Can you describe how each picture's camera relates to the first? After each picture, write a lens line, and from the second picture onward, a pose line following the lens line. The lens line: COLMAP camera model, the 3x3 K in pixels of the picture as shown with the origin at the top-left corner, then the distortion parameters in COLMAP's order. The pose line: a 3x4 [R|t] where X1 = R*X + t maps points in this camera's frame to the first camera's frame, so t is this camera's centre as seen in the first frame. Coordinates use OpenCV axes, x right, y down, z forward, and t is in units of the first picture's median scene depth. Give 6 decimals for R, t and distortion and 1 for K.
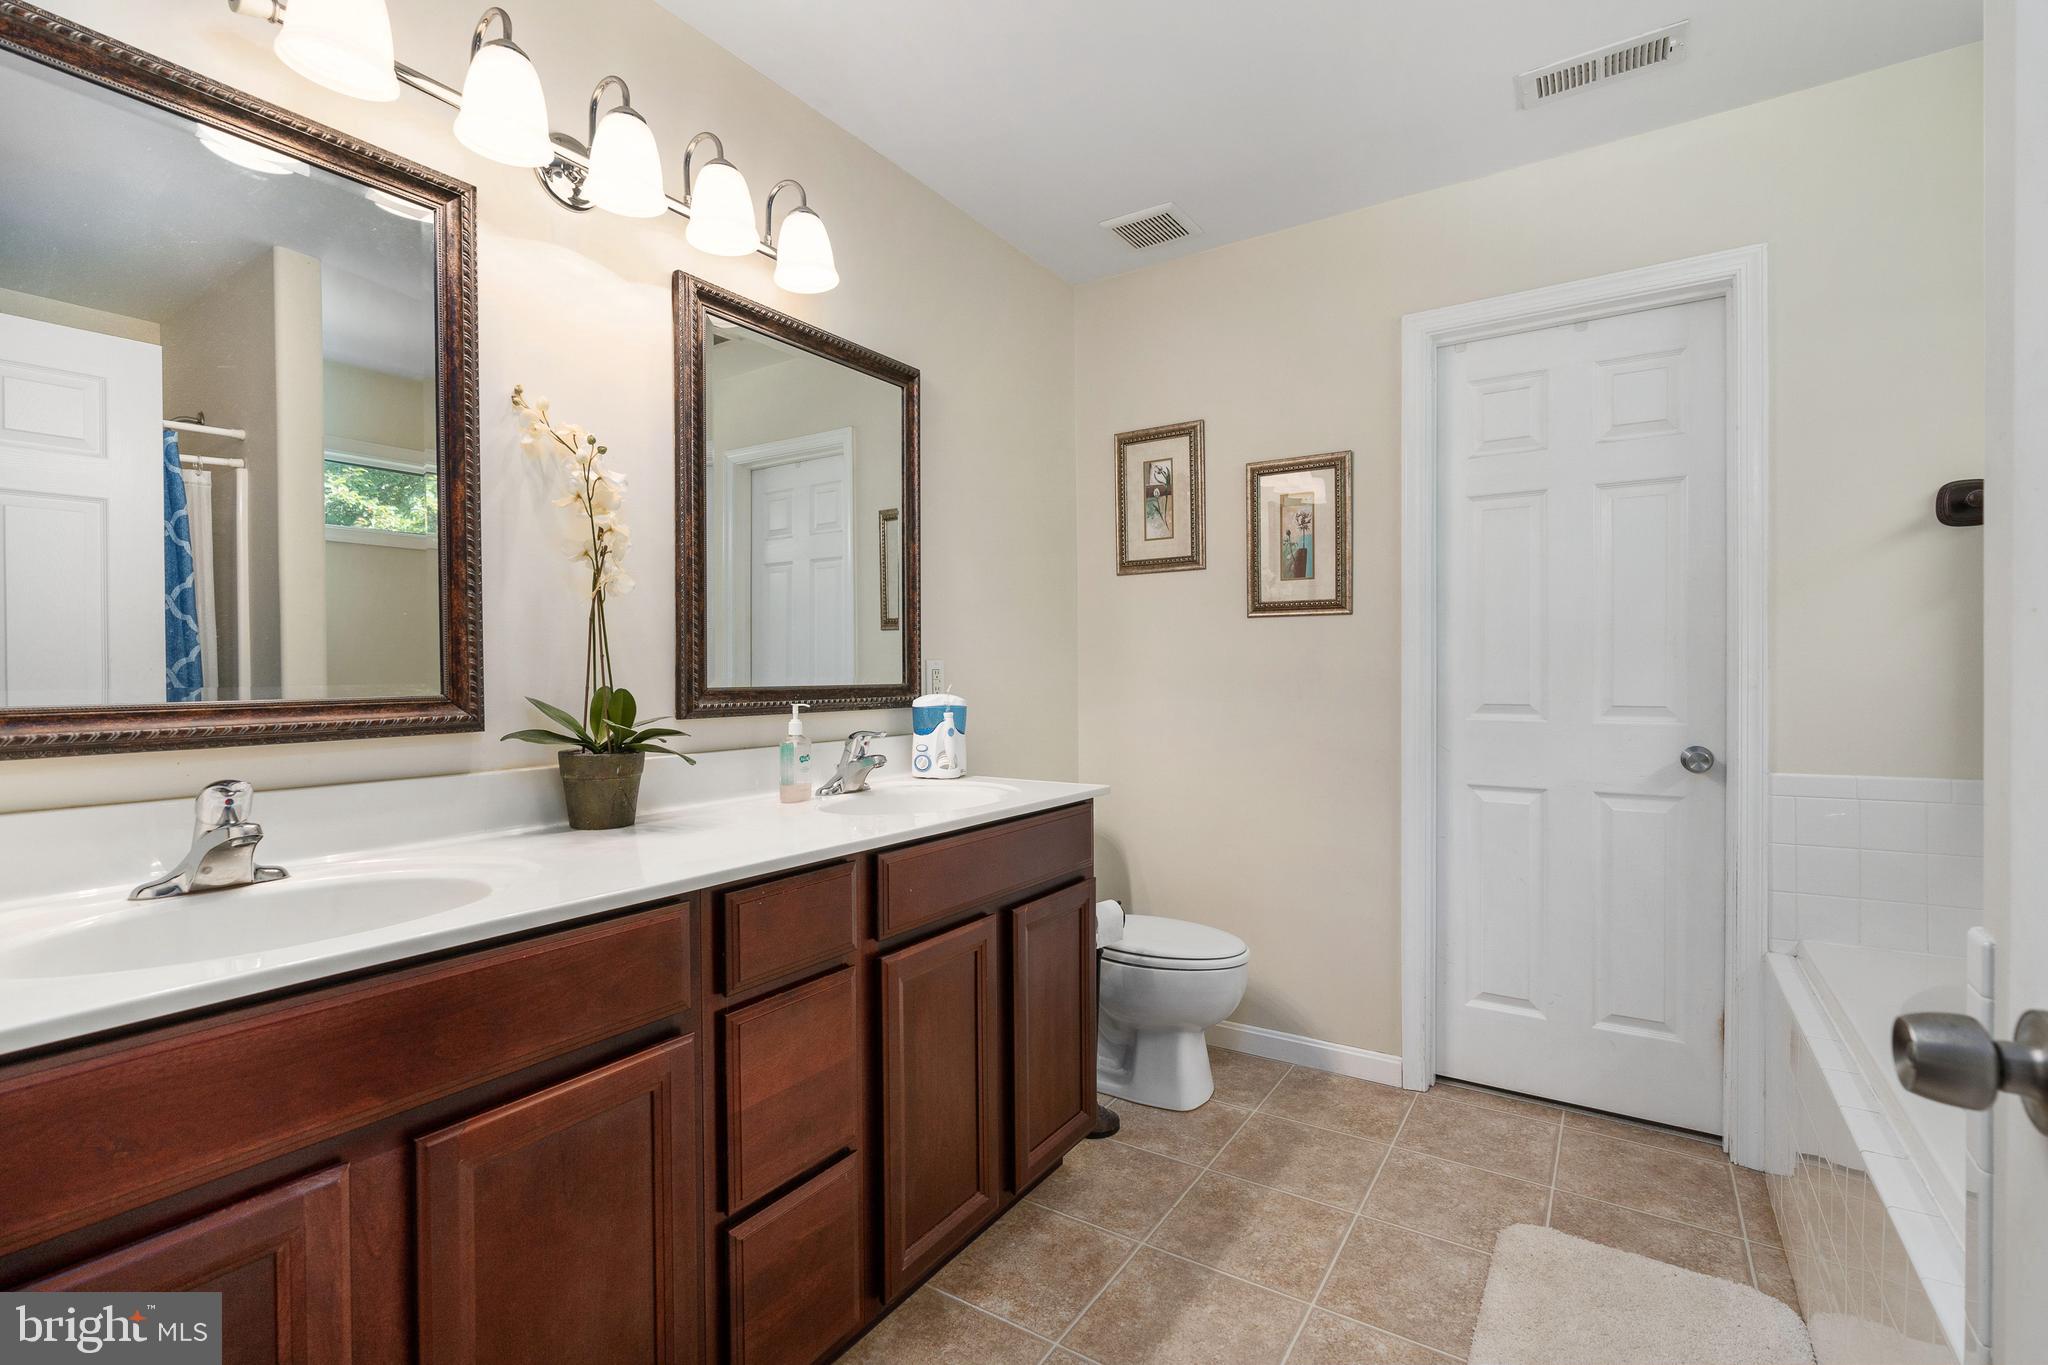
lens RADIAL K [[916.1, 0, 1031.5], [0, 916.1, 683.5], [0, 0, 1]] dist [-0.012120, 0.004026]
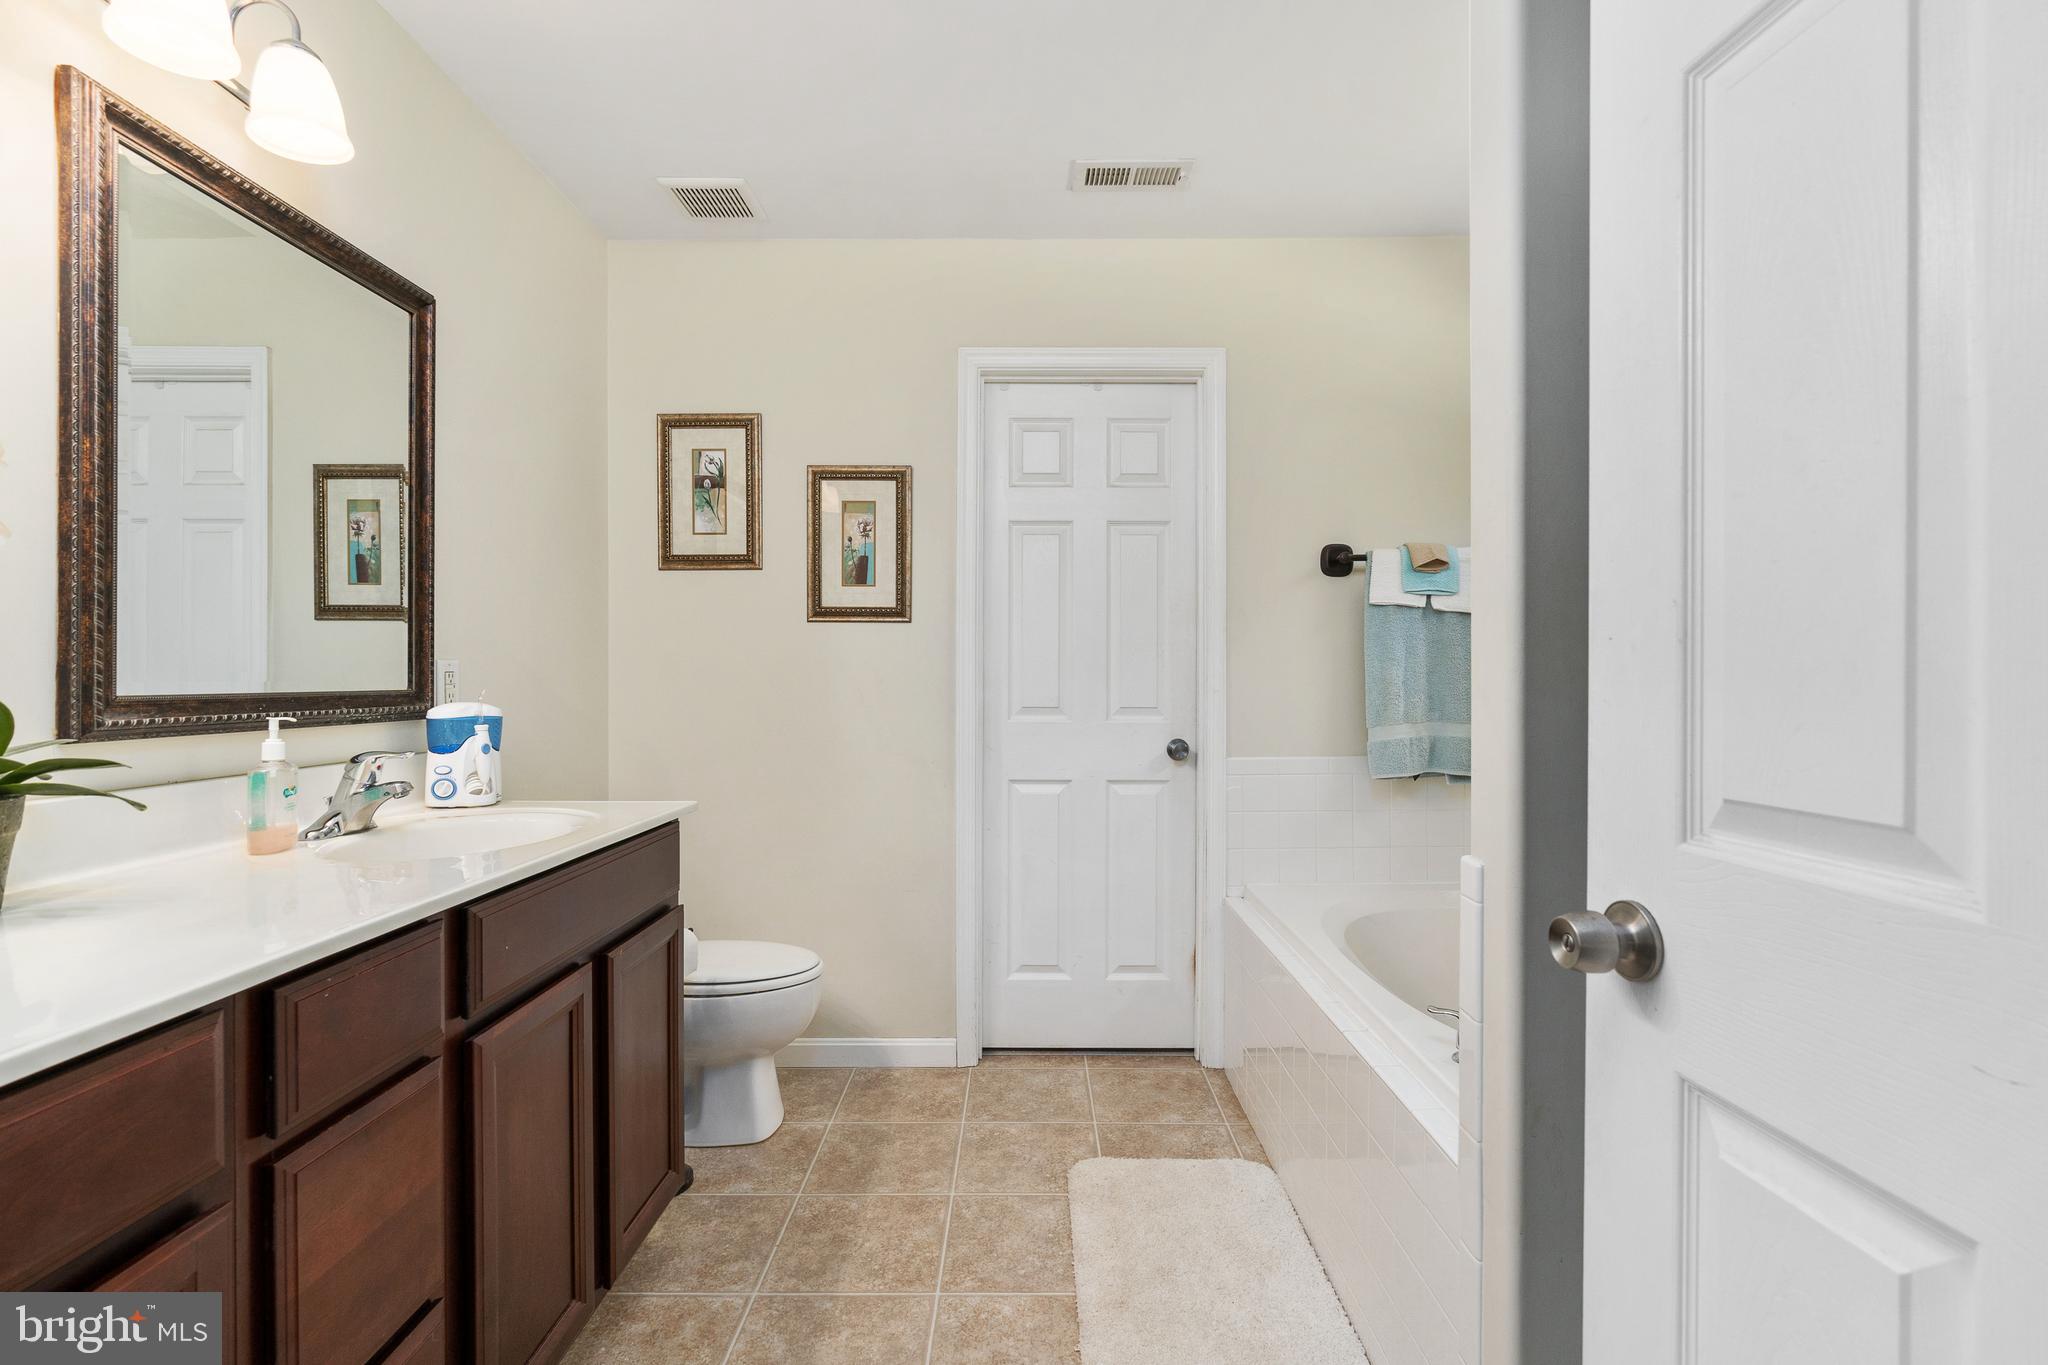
lens RADIAL K [[920.4, 0, 1024.0], [0, 920.4, 682.5], [0, 0, 1]] dist [-0.009290, 0.001101]
pose [[0.838892, 0.003086, 0.544290, -0.142776], [0.001072, 0.999973, -0.007322, 0.000563], [-0.544298, 0.006726, 0.838865, 0.061881]]
